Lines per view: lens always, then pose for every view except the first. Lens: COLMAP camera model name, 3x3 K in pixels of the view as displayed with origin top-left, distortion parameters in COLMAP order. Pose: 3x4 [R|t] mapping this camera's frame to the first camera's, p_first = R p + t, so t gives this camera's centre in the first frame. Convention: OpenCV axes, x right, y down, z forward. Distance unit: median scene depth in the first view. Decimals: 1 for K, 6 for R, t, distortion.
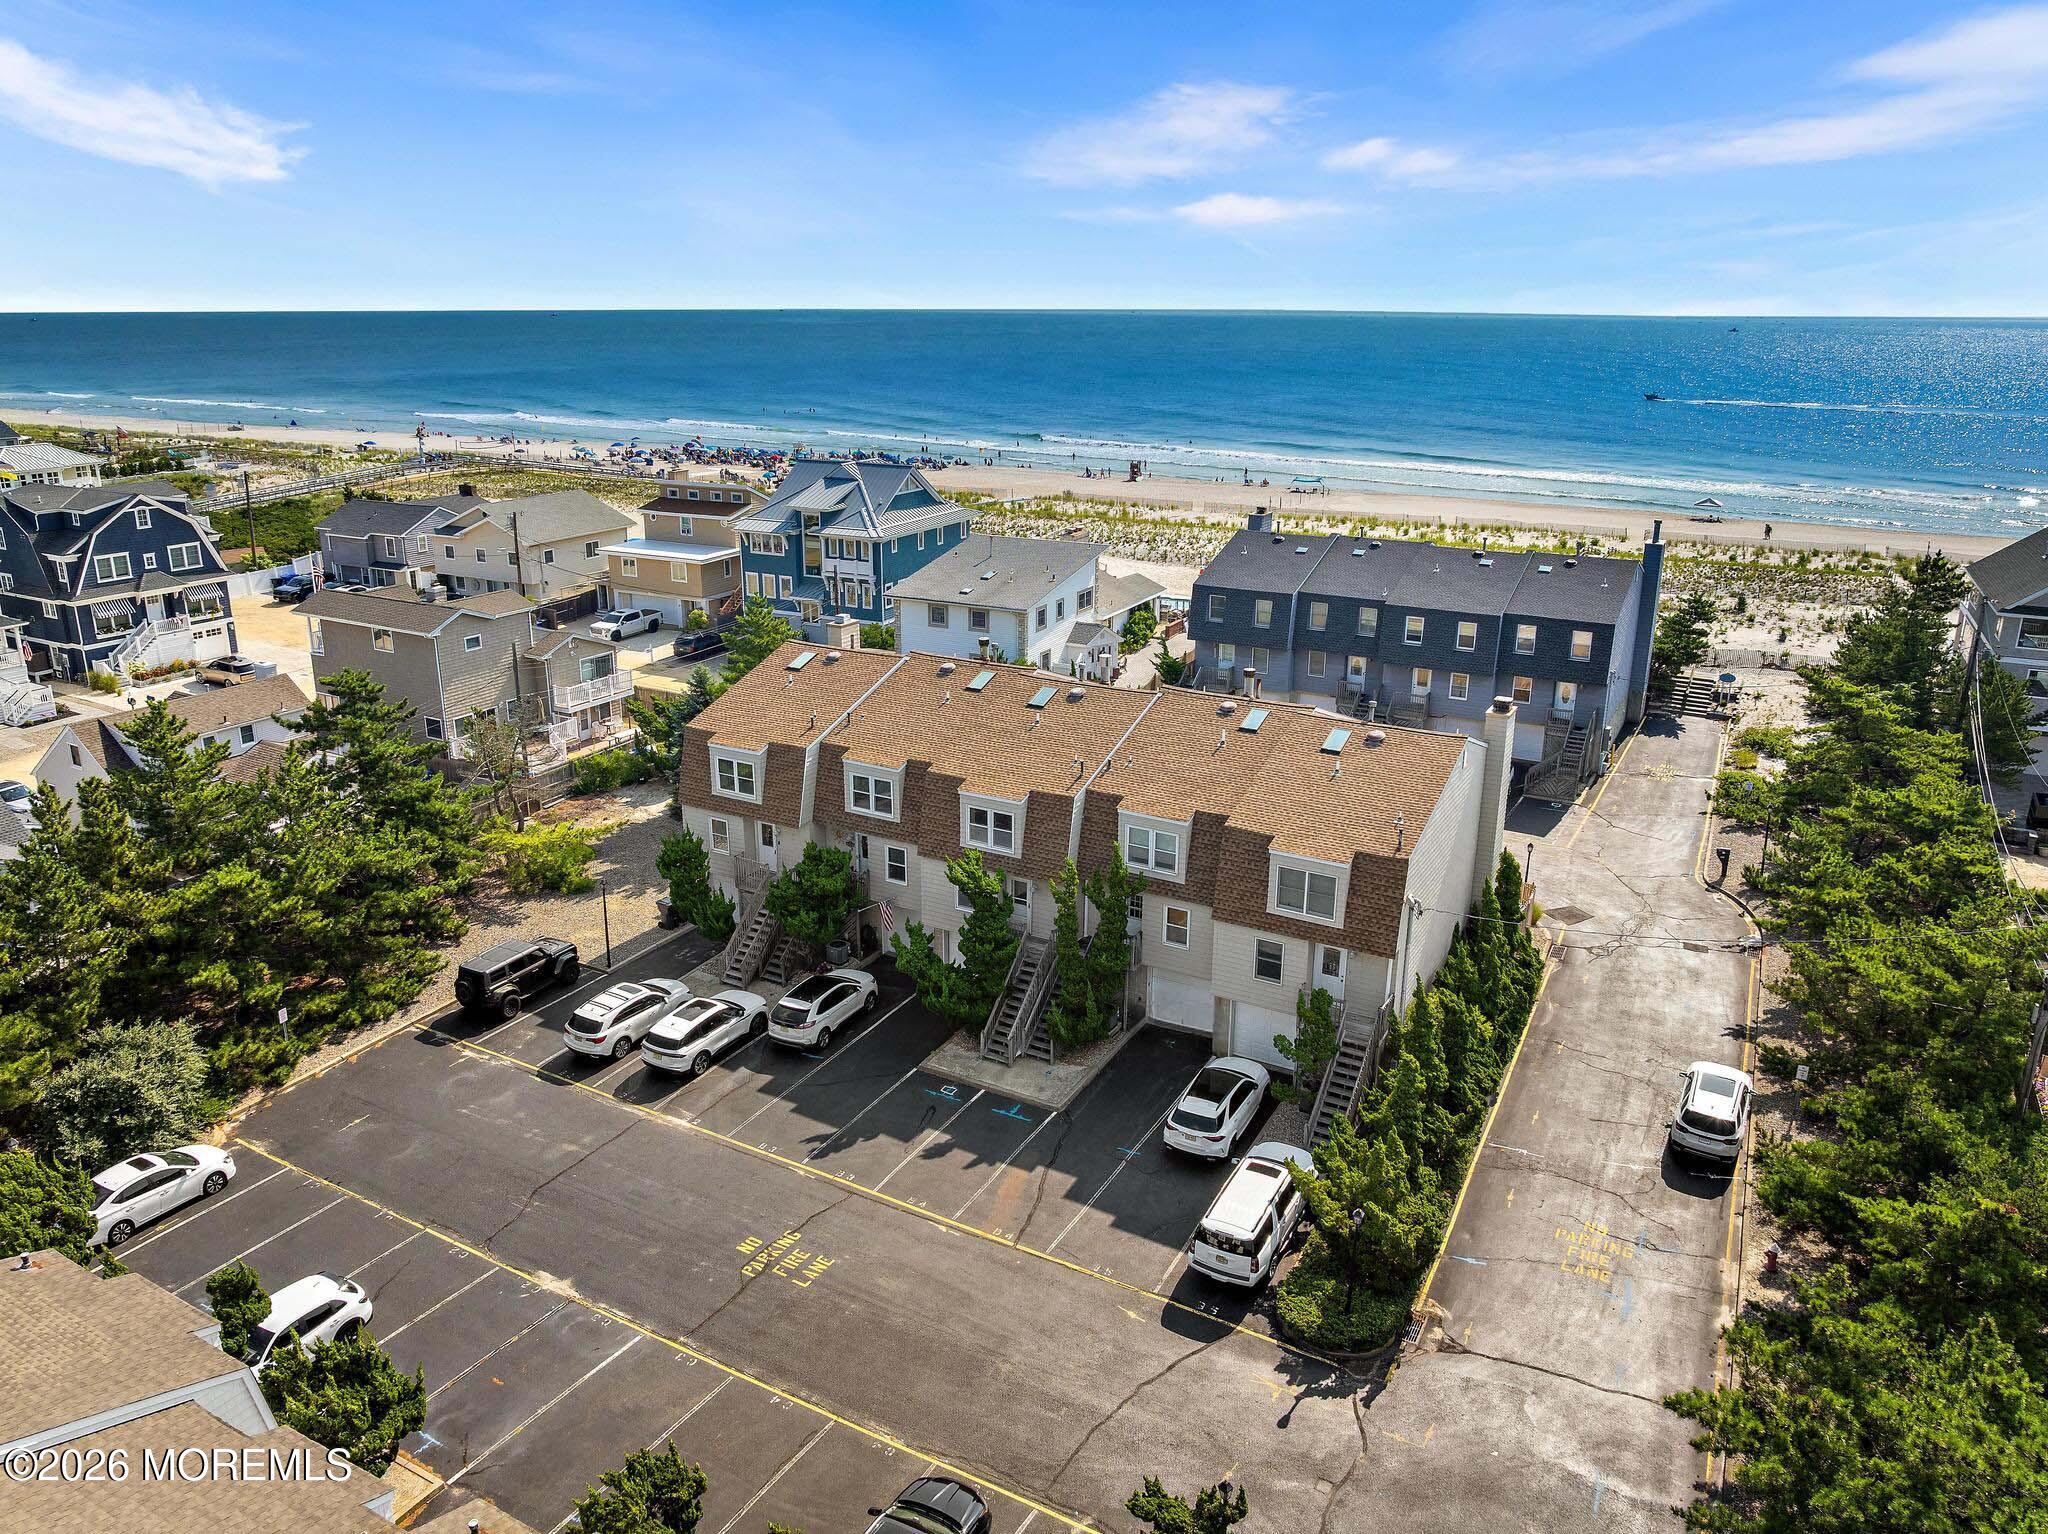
lens RADIAL K [[1458.0, 0, 1024.0], [0, 1458.0, 767.0], [0, 0, 1]] dist [-0.006148, -0.064016]
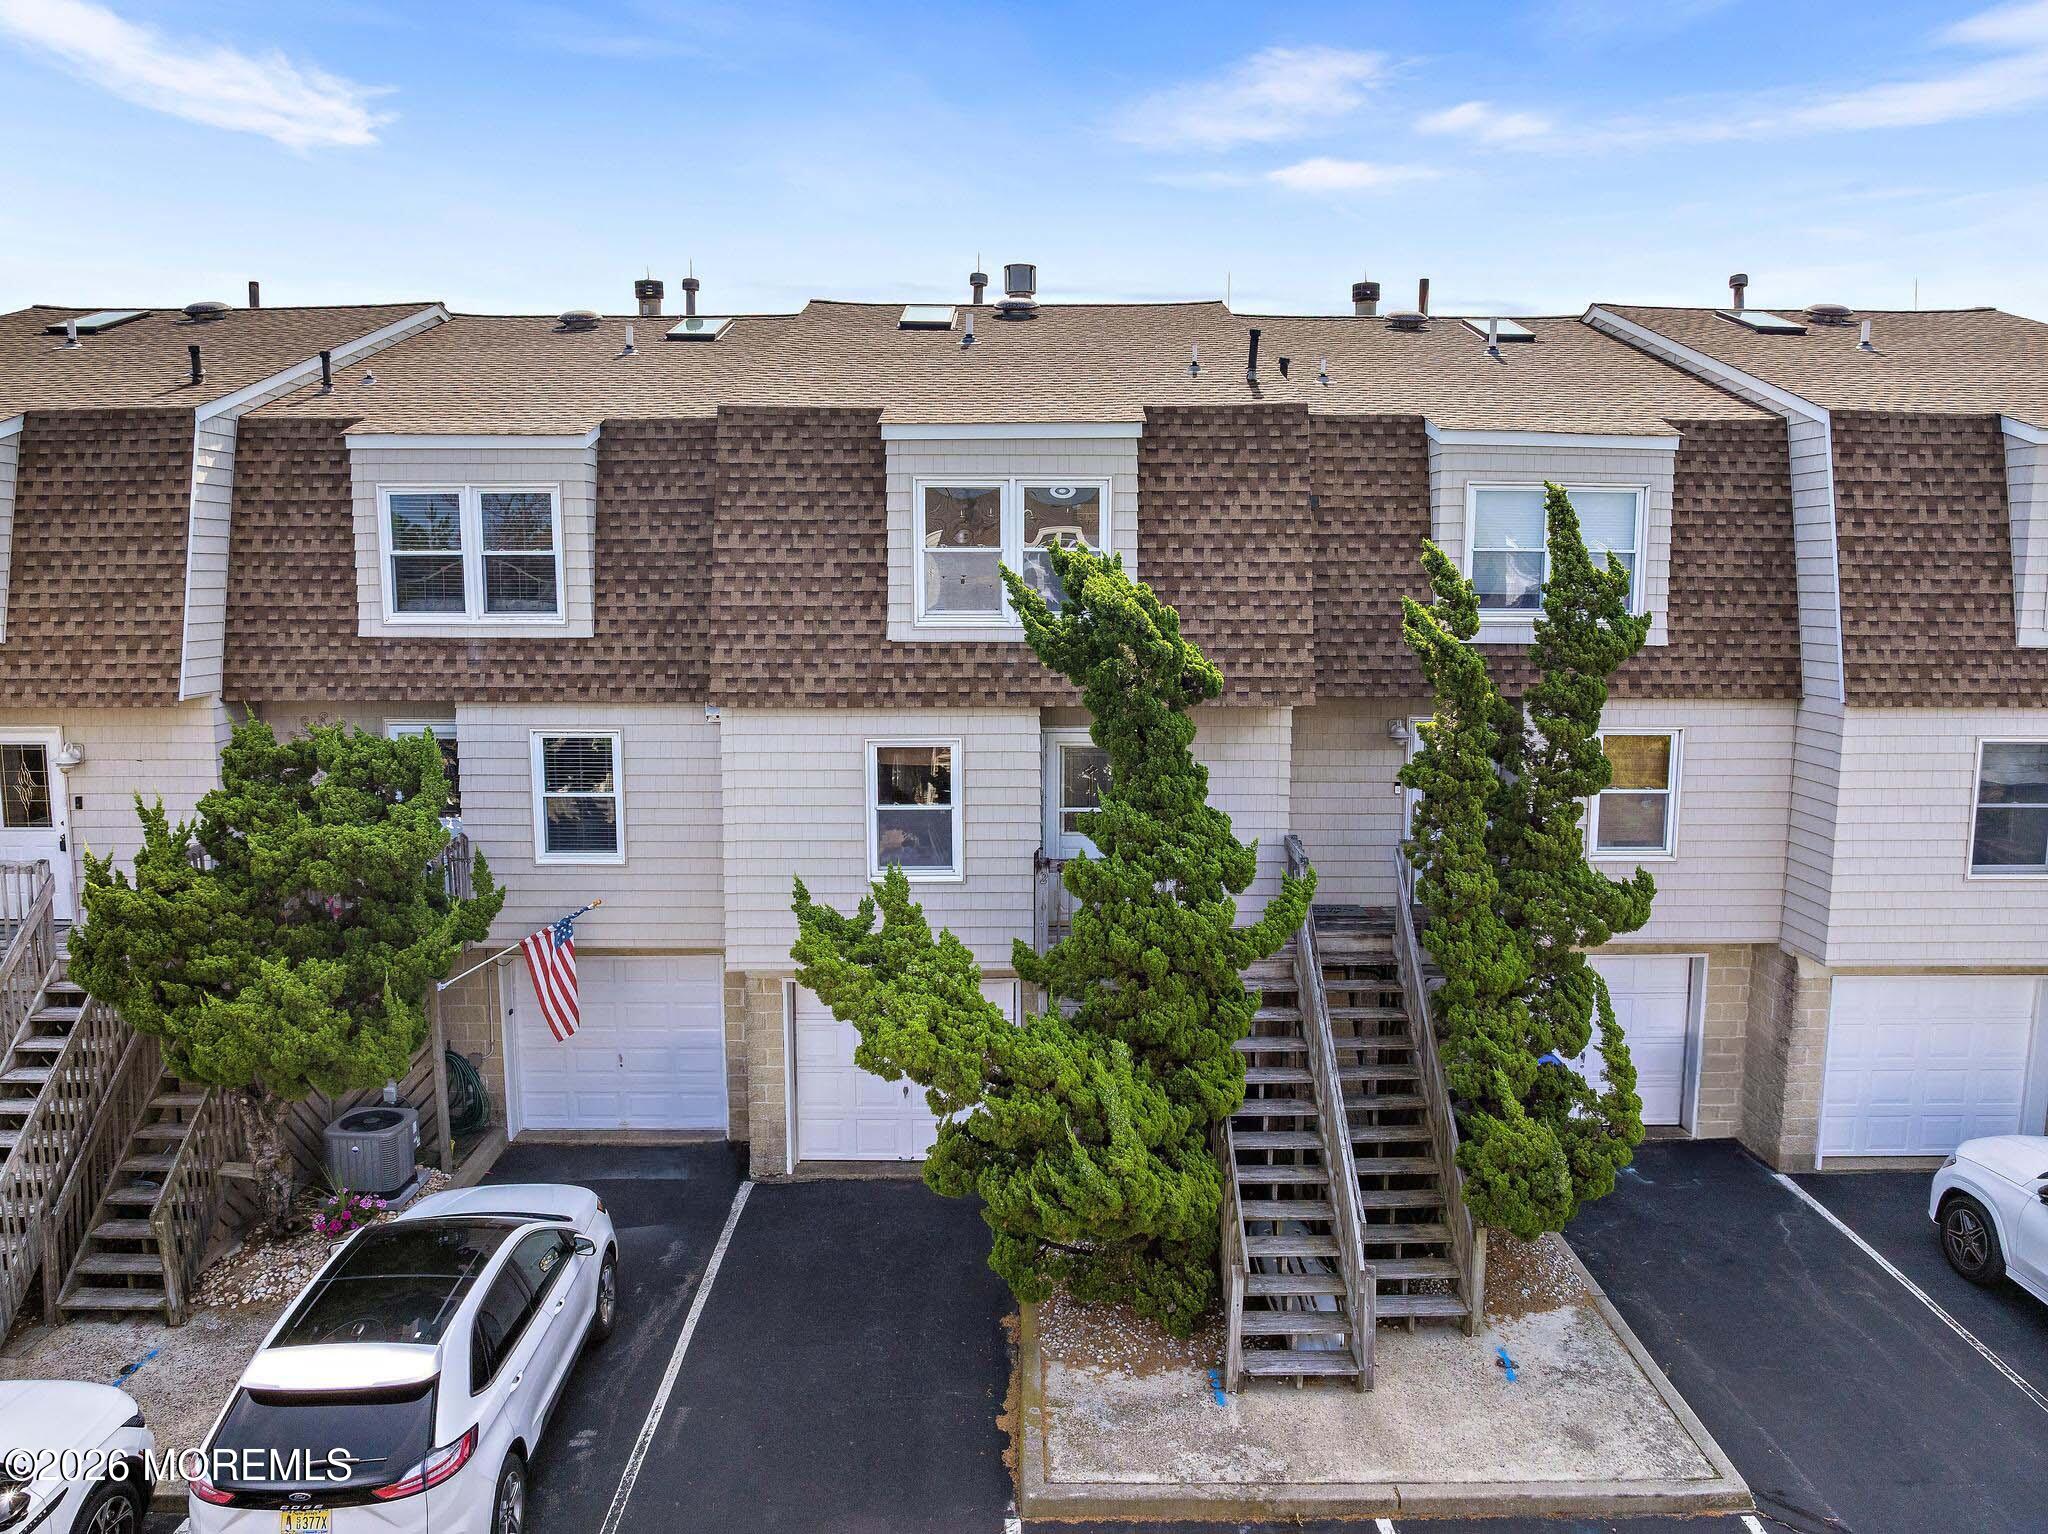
lens RADIAL K [[1454.6, 0, 1029.1], [0, 1454.6, 758.5], [0, 0, 1]] dist [-0.030766, -0.008167]
pose [[0.864779, -0.068505, 0.497458, -0.153893], [0.154227, 0.979004, -0.133290, 0.112529], [-0.477882, 0.191988, 0.857187, 0.714277]]
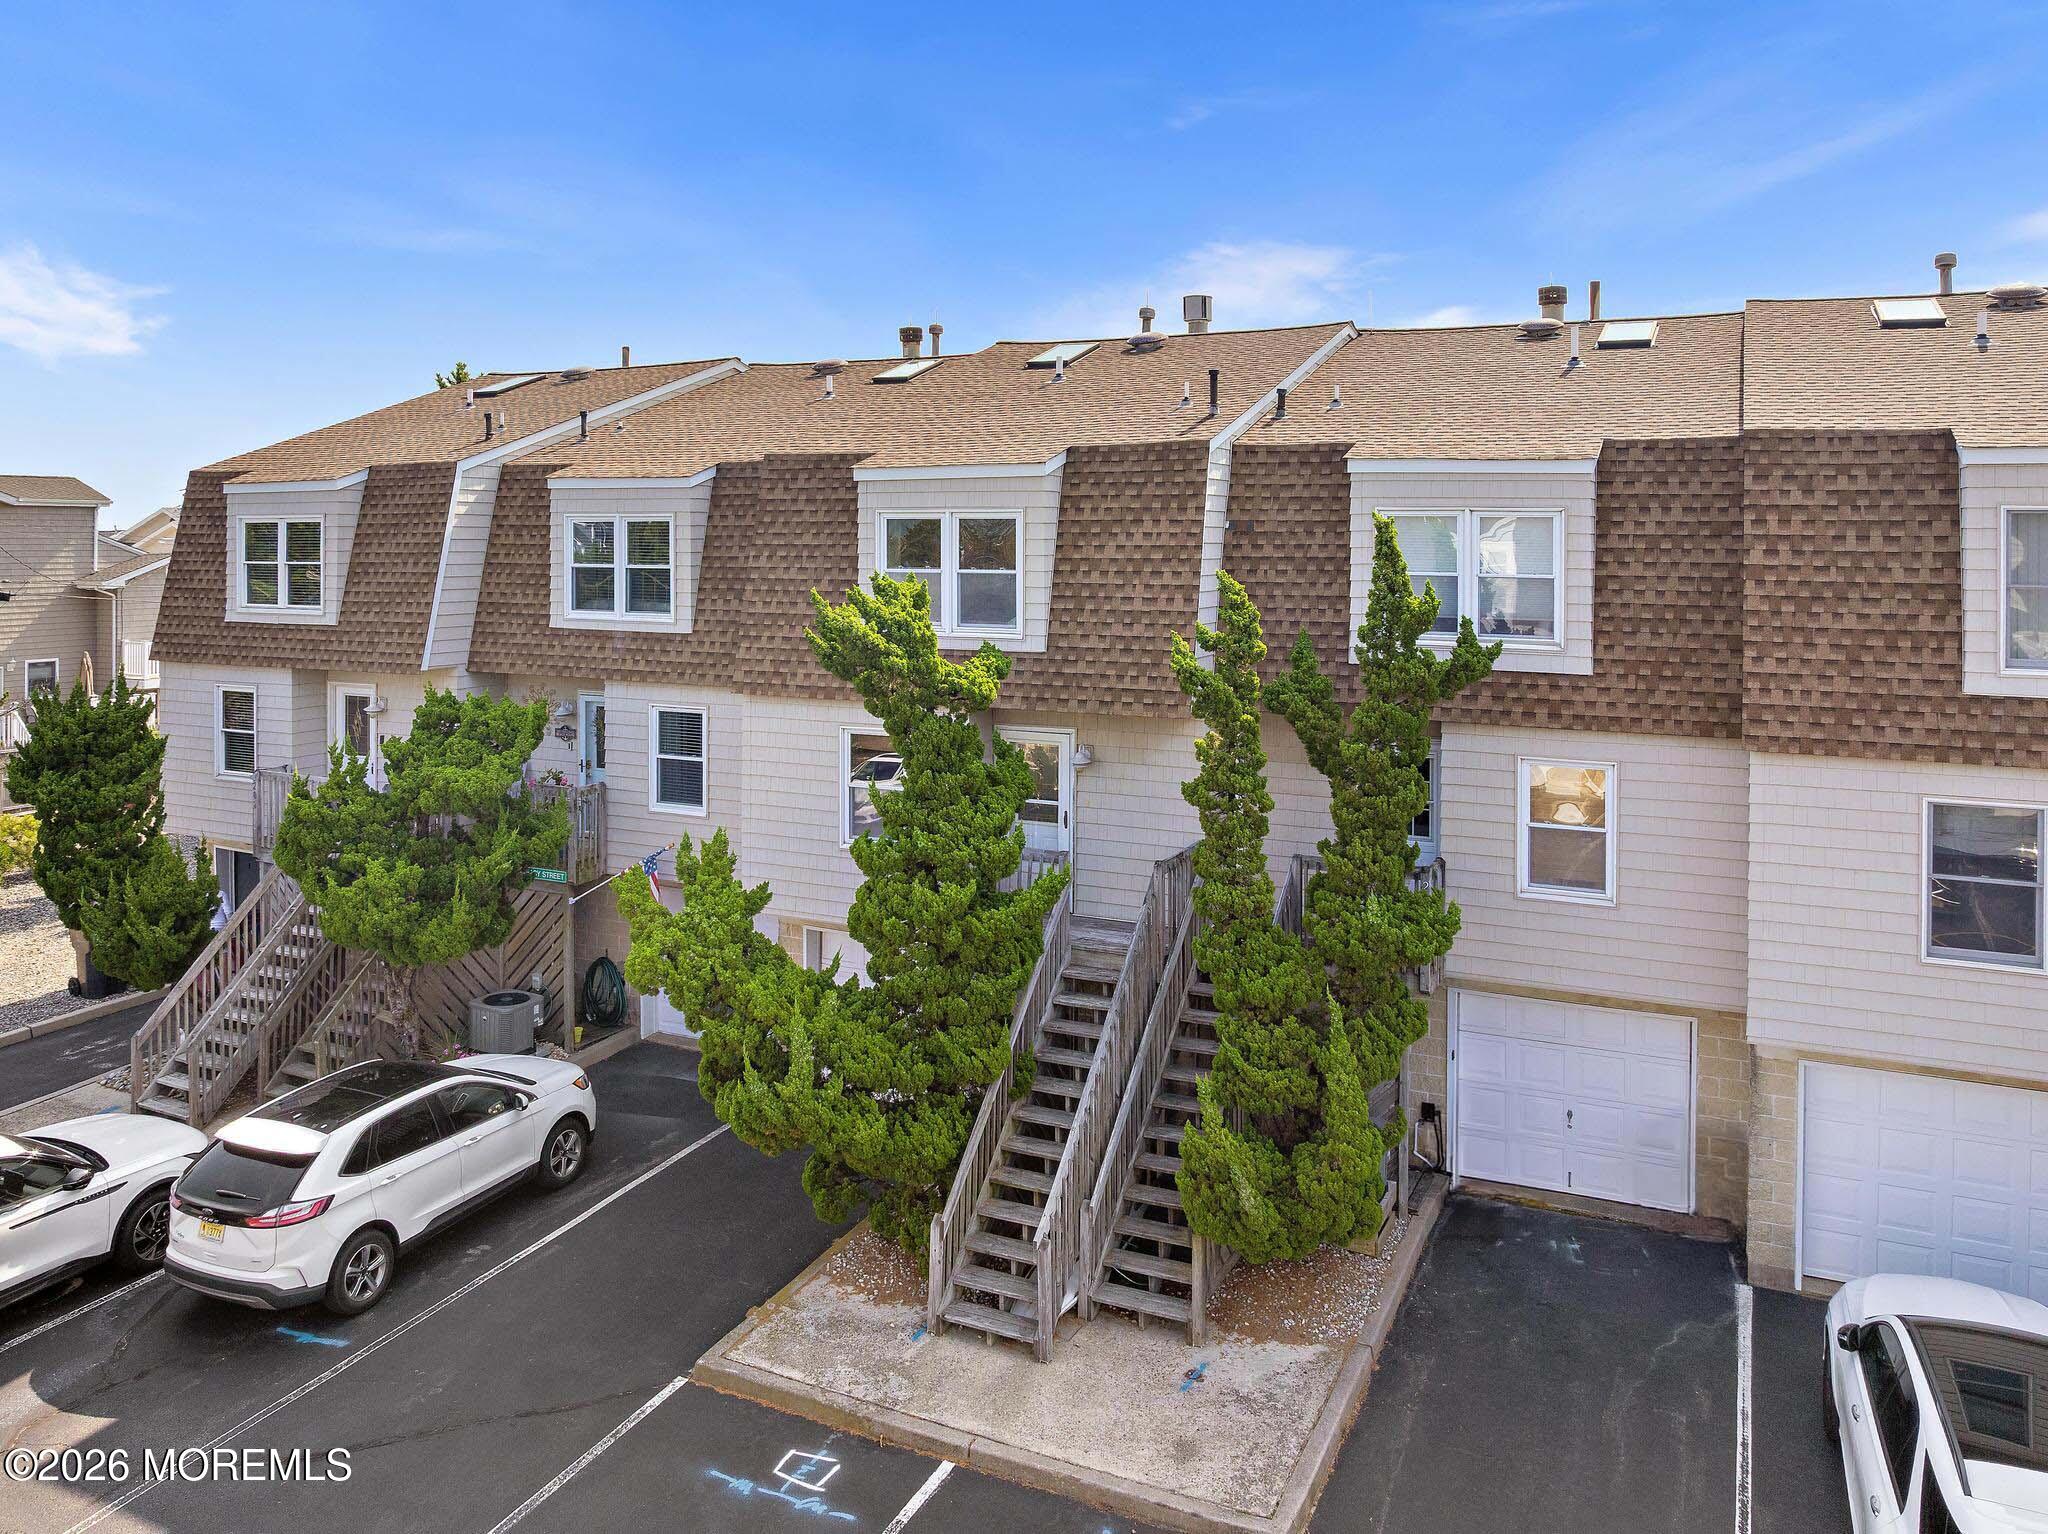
lens RADIAL K [[1507.7, 0, 1031.1], [0, 1507.7, 557.7], [0, 0, 1]] dist [-0.010247, -0.011298]
pose [[0.997412, -0.001197, 0.071881, -0.027546], [0.022016, 0.956908, -0.289554, 0.130536], [-0.068437, 0.290387, 0.954459, 0.625407]]
